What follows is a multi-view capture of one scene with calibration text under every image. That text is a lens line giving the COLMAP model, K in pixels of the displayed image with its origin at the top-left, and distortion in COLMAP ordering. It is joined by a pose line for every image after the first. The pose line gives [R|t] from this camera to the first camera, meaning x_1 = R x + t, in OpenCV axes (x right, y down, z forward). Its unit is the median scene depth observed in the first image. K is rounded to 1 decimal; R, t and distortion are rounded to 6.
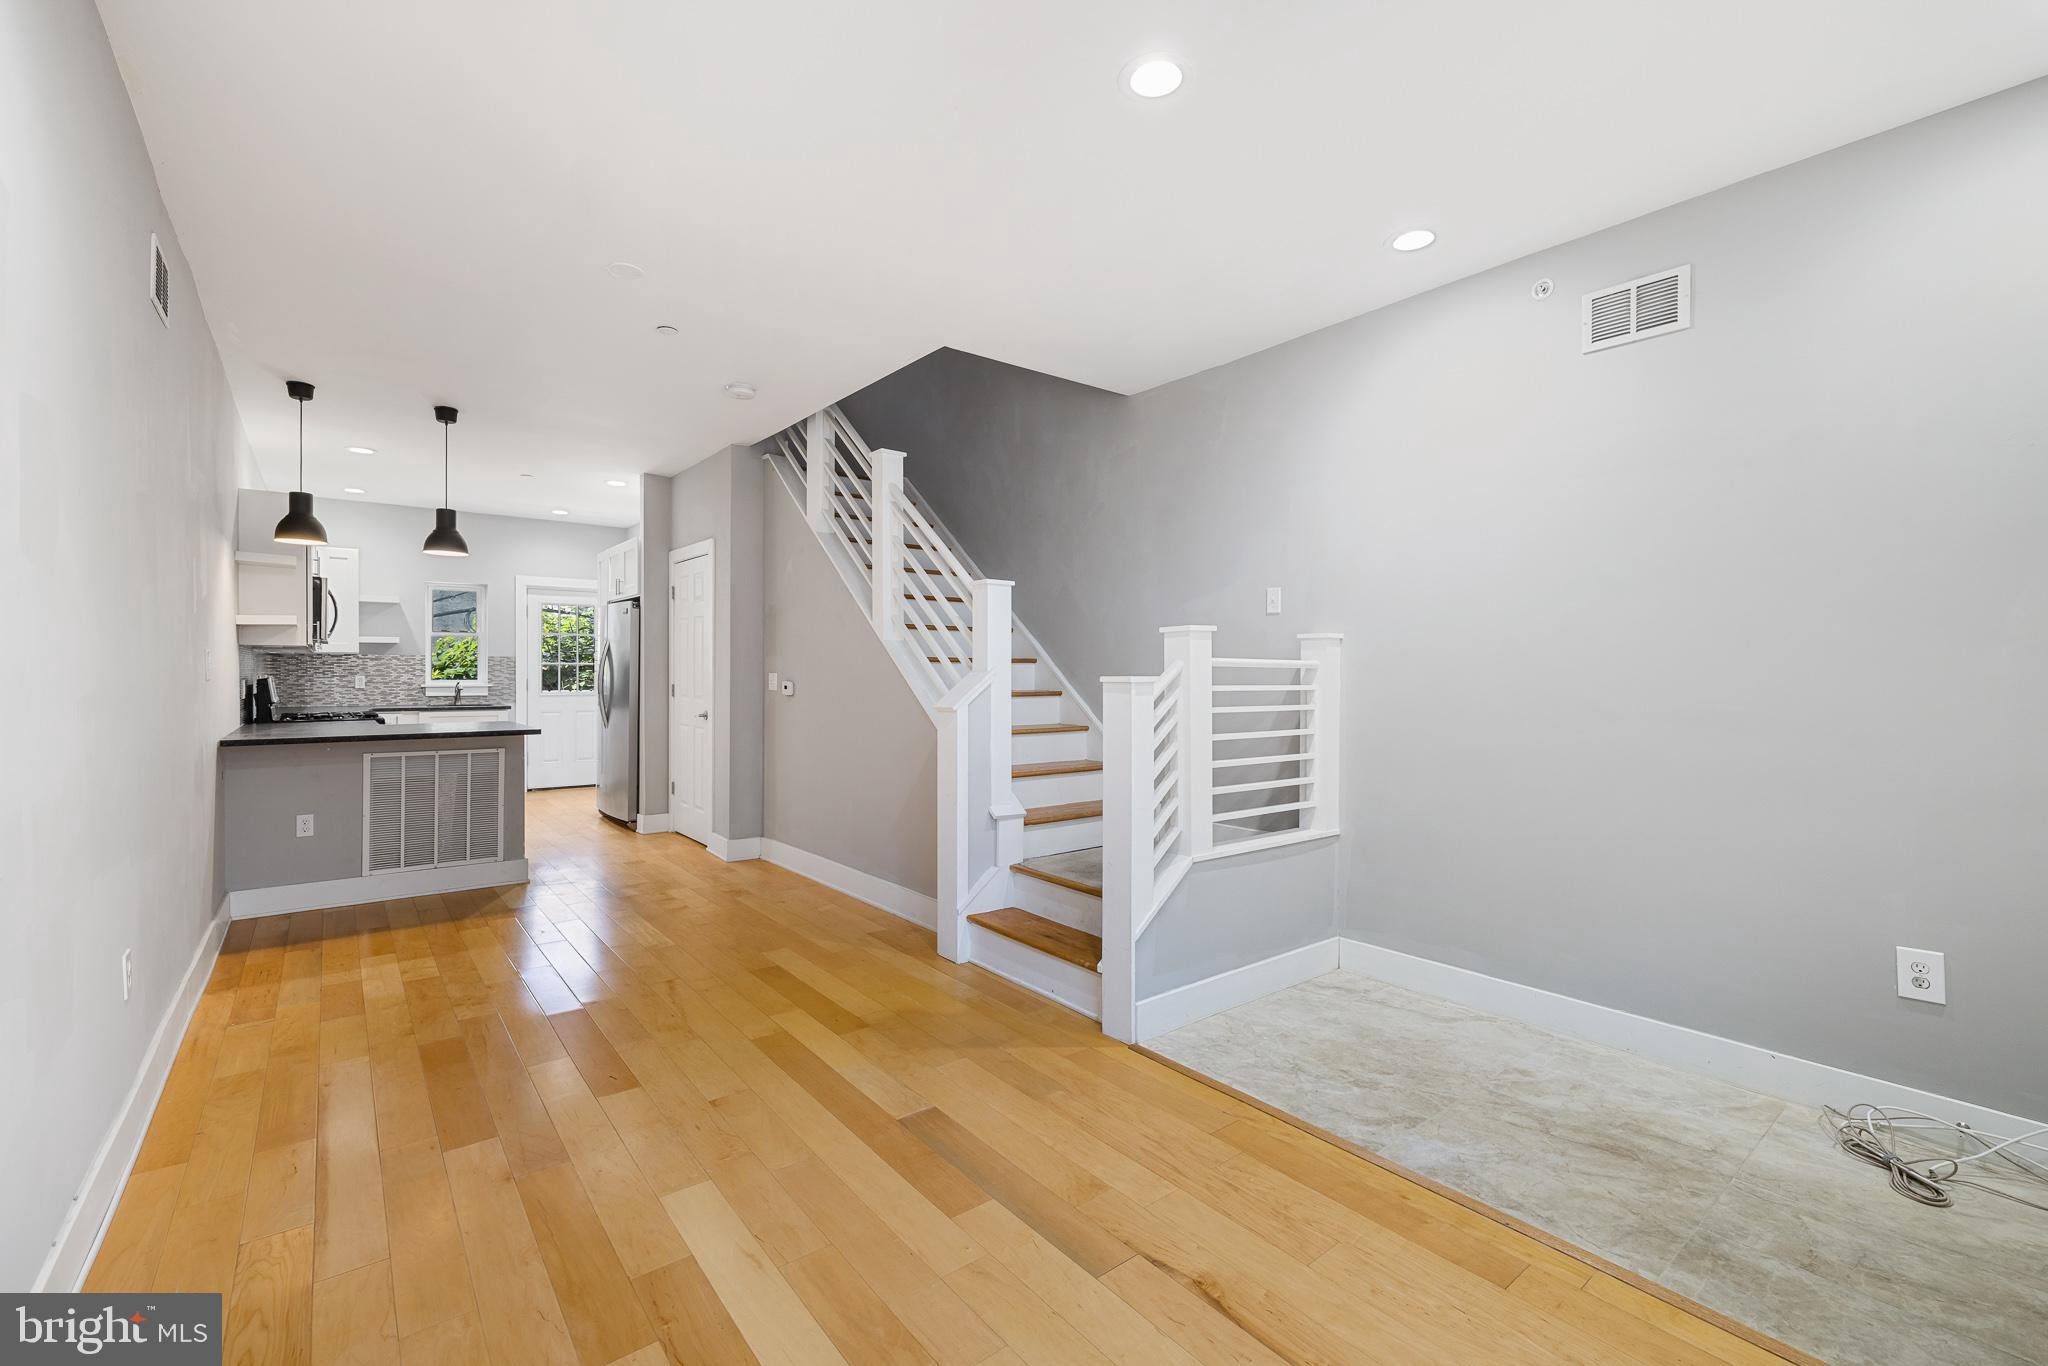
lens RADIAL K [[875.1, 0, 1010.3], [0, 875.1, 666.3], [0, 0, 1]] dist [-0.000430, -0.000107]
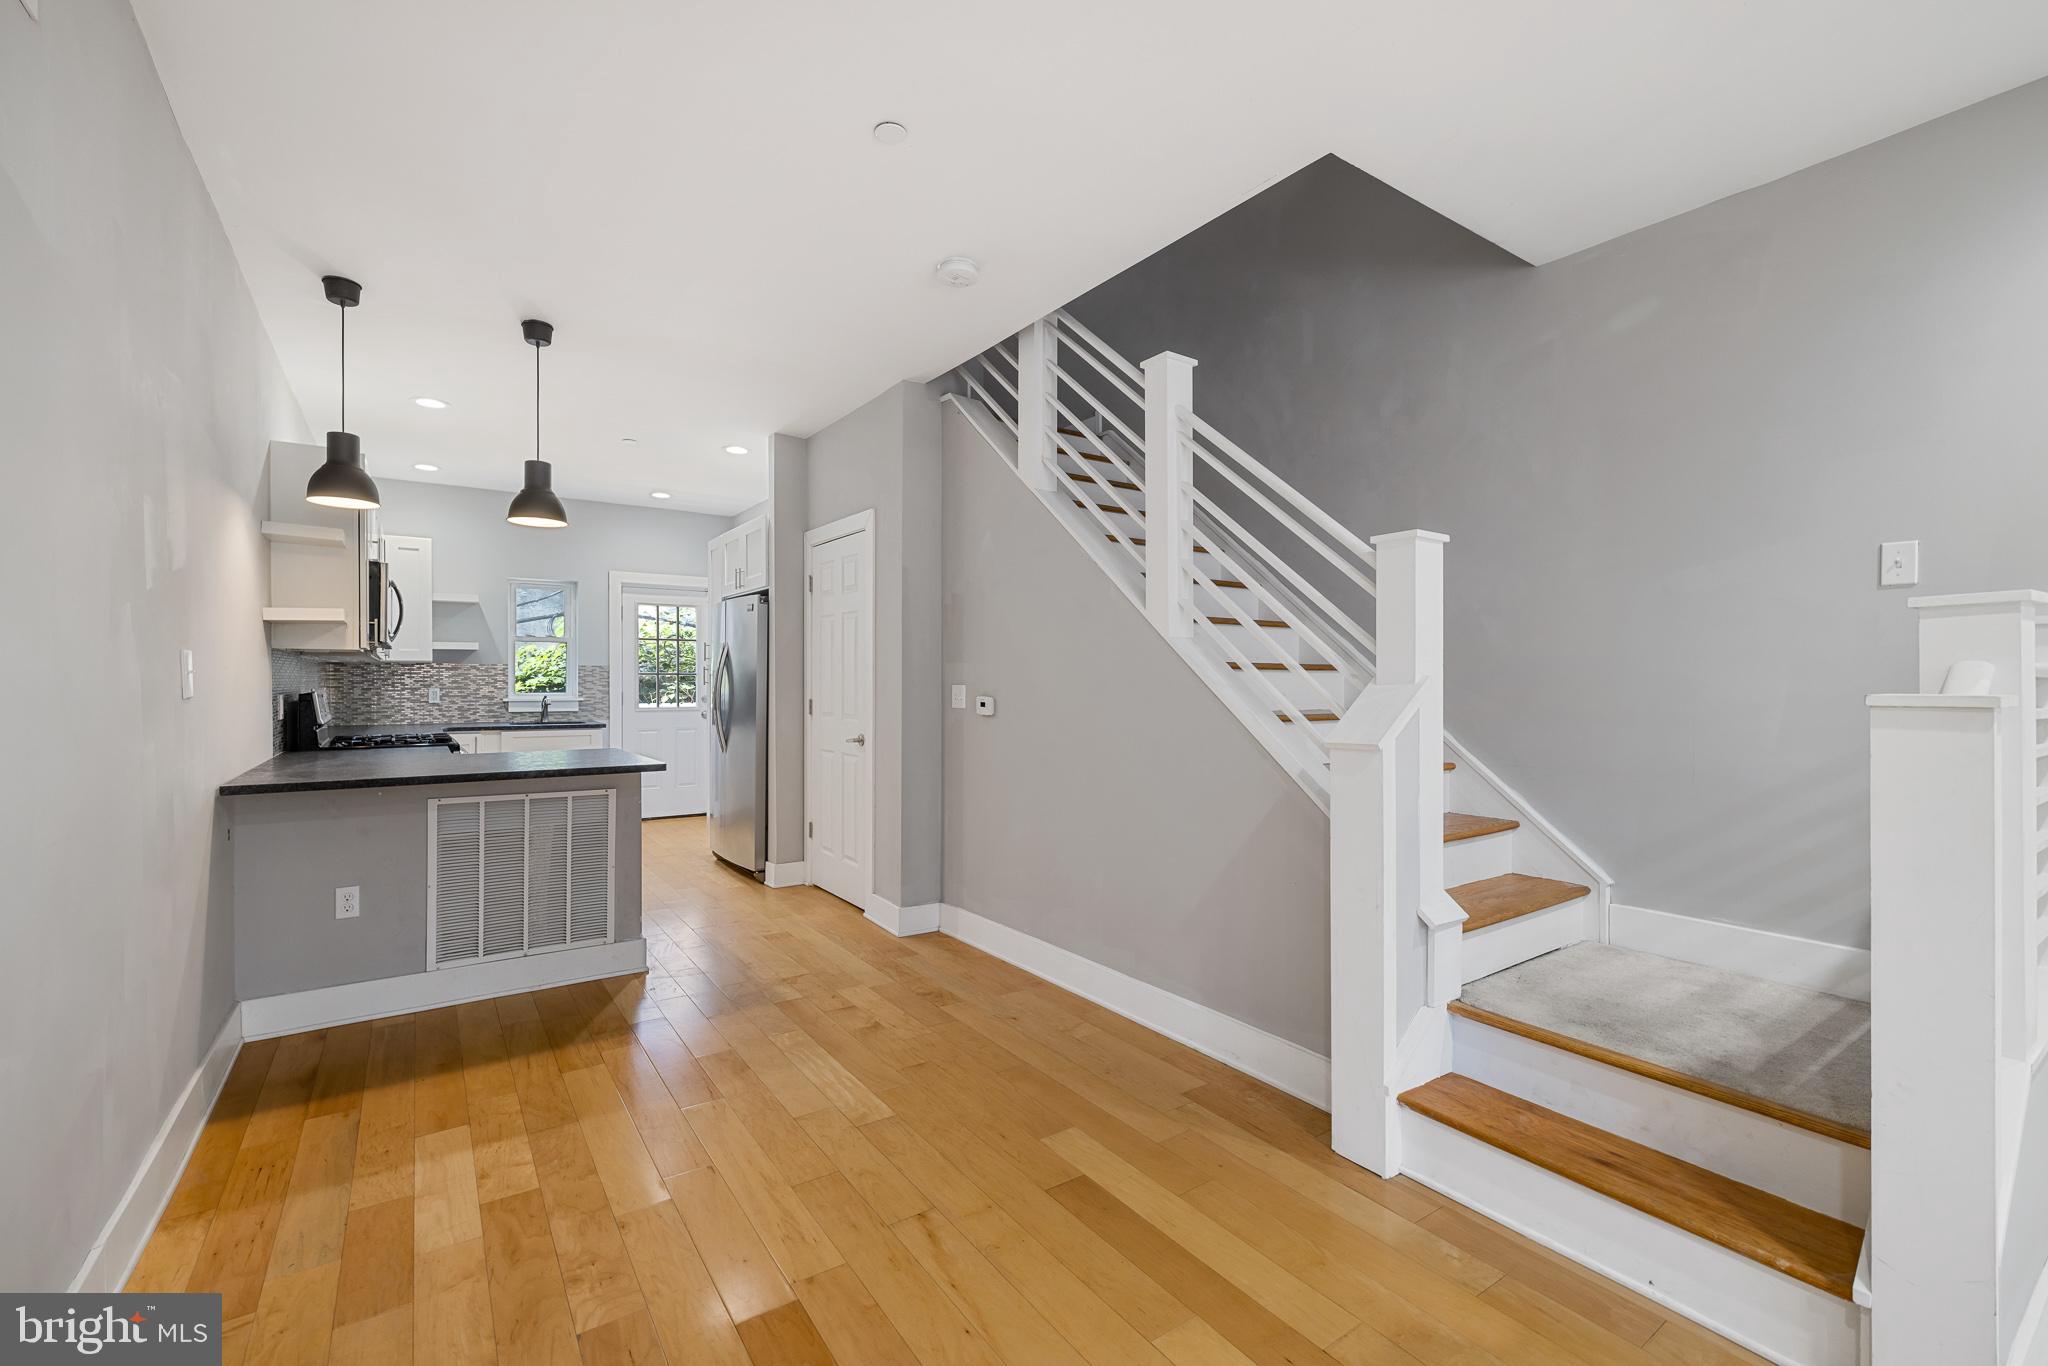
lens RADIAL K [[875.1, 0, 1020.5], [0, 875.1, 677.9], [0, 0, 1]] dist [-0.000430, -0.000107]
pose [[0.998369, -0.001293, -0.057075, -0.199113], [0.001345, 0.999999, 0.000875, 0.001132], [0.057074, -0.000951, 0.998370, 0.290486]]
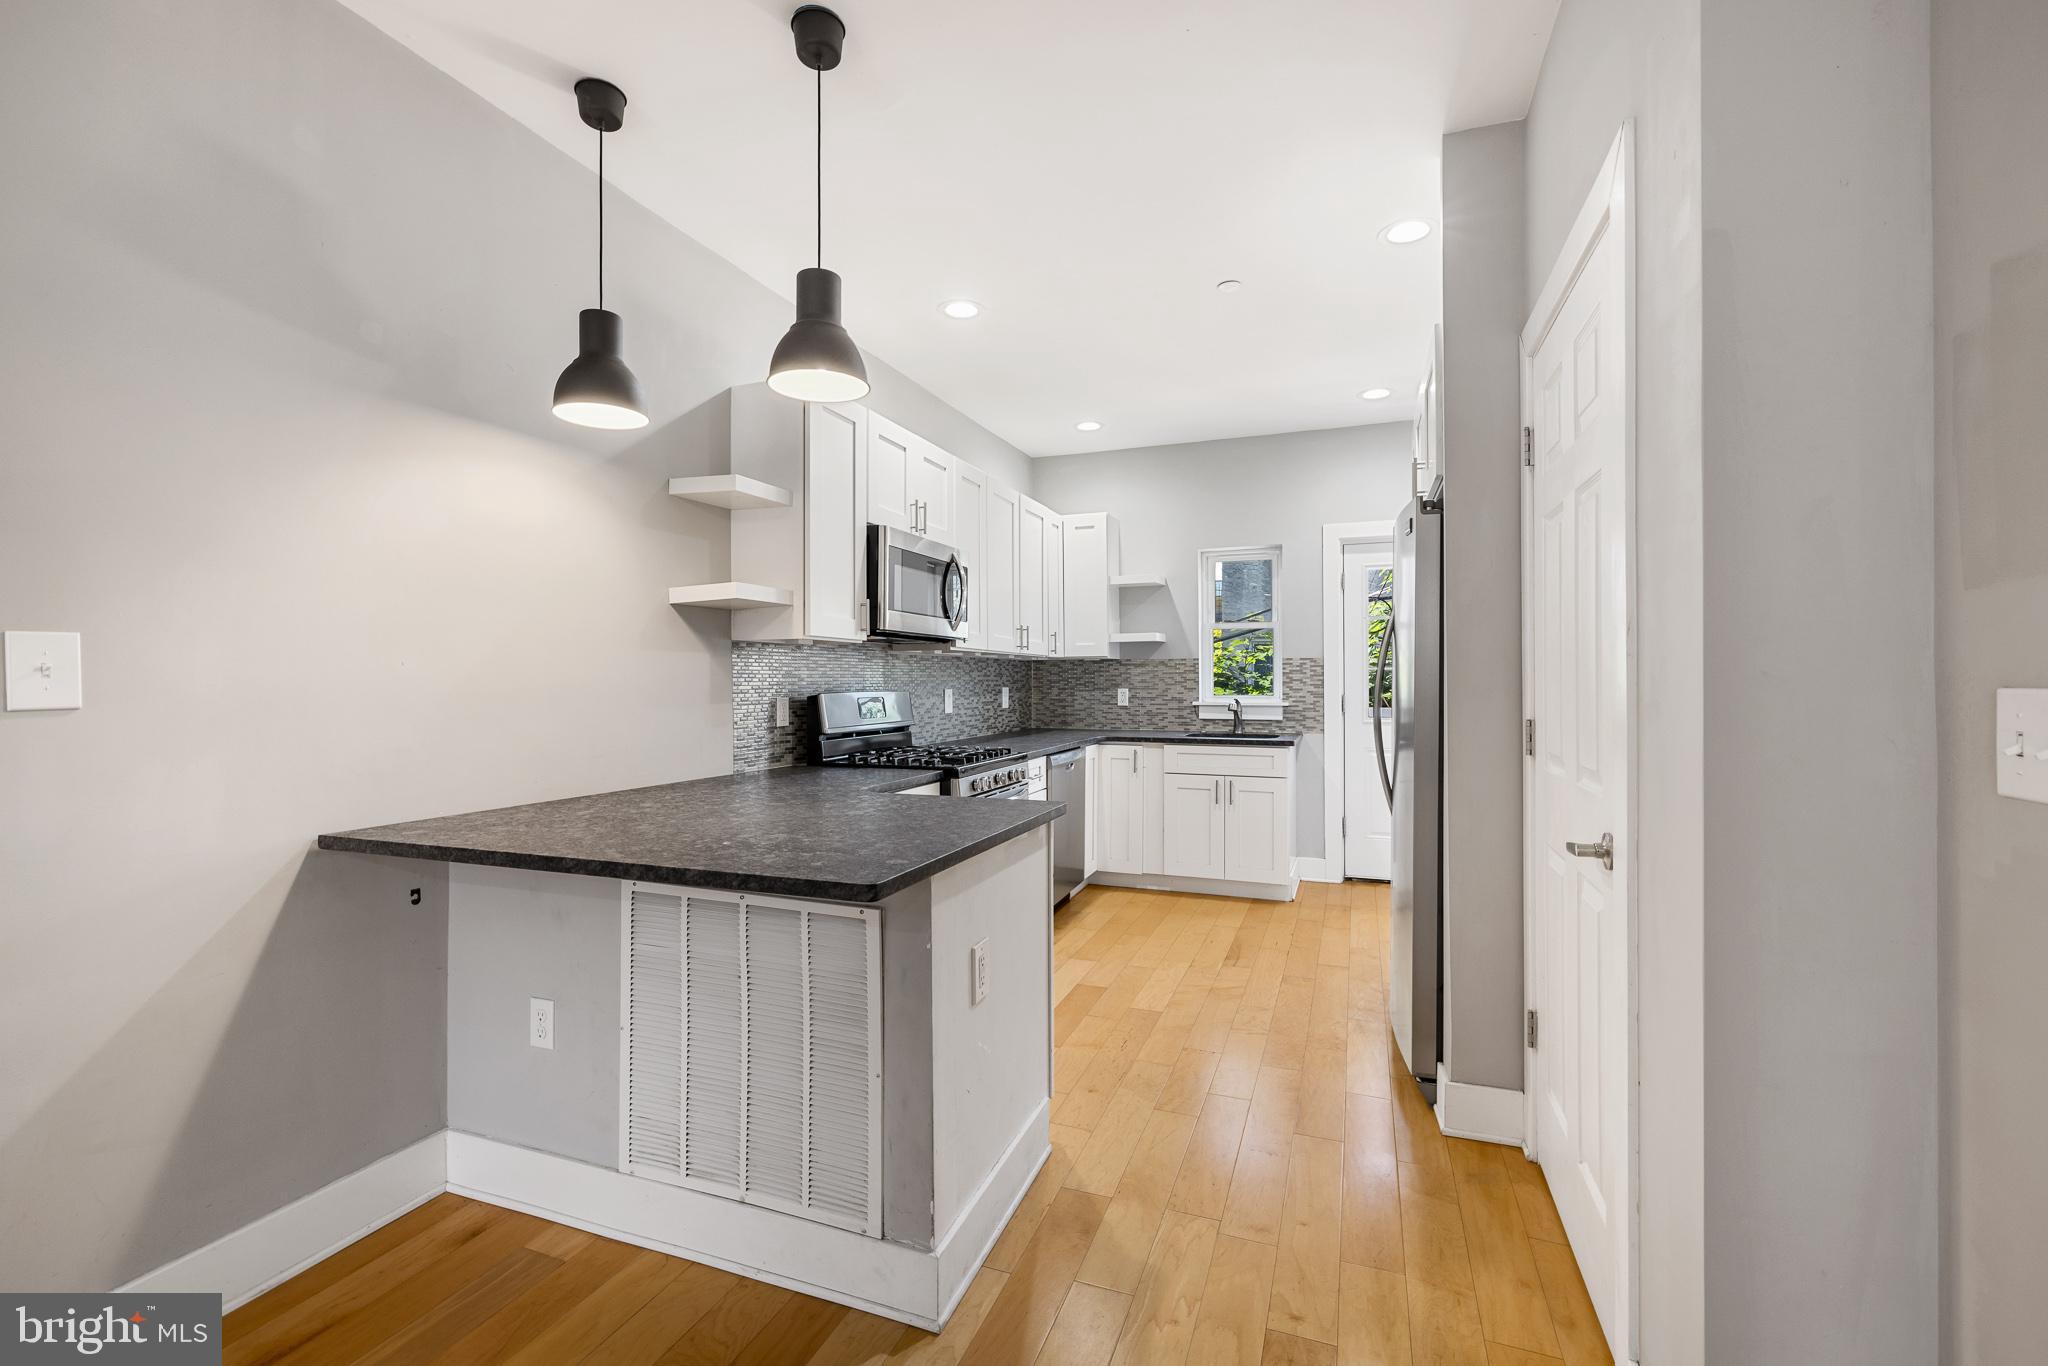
lens RADIAL K [[875.1, 0, 1005.7], [0, 875.1, 676.9], [0, 0, 1]] dist [-0.000430, -0.000107]
pose [[0.502966, -0.008094, -0.864268, -0.259909], [0.008441, 0.999954, -0.004452, 0.005735], [0.864265, -0.005056, 0.503012, 0.870259]]
